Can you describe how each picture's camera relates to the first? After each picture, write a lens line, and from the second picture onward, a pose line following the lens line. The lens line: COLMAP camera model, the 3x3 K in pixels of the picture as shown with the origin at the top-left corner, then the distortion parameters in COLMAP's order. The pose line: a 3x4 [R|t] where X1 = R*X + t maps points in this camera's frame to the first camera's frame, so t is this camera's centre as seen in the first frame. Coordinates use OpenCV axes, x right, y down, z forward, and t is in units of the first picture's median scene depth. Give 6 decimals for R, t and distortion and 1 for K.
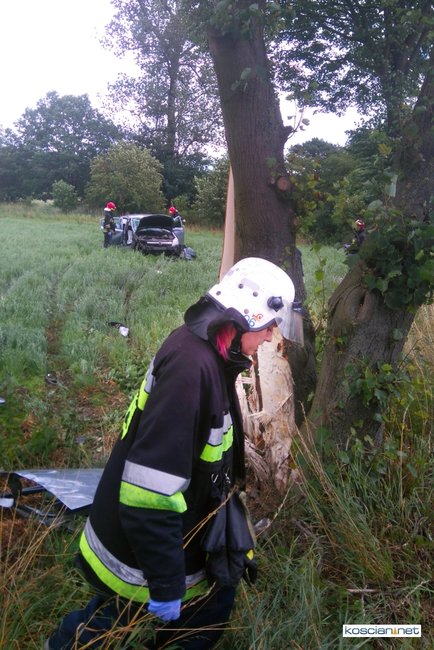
lens RADIAL K [[716.3, 0, 217.0], [0, 716.3, 325.0], [0, 0, 1]] dist [0.006435, 0.003587]
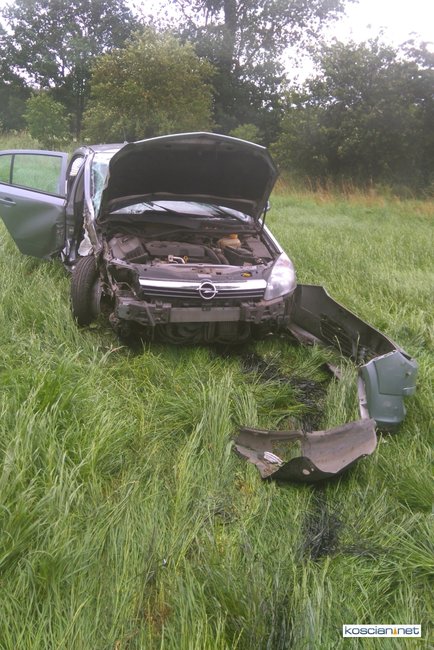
lens RADIAL K [[692.9, 0, 217.0], [0, 692.9, 325.0], [0, 0, 1]] dist [-0.074264, -0.001510]
pose [[0.997542, 0.042364, -0.055817, -0.030303], [-0.037845, 0.996103, 0.079662, -0.054834], [0.058974, -0.077354, 0.995258, 0.375243]]
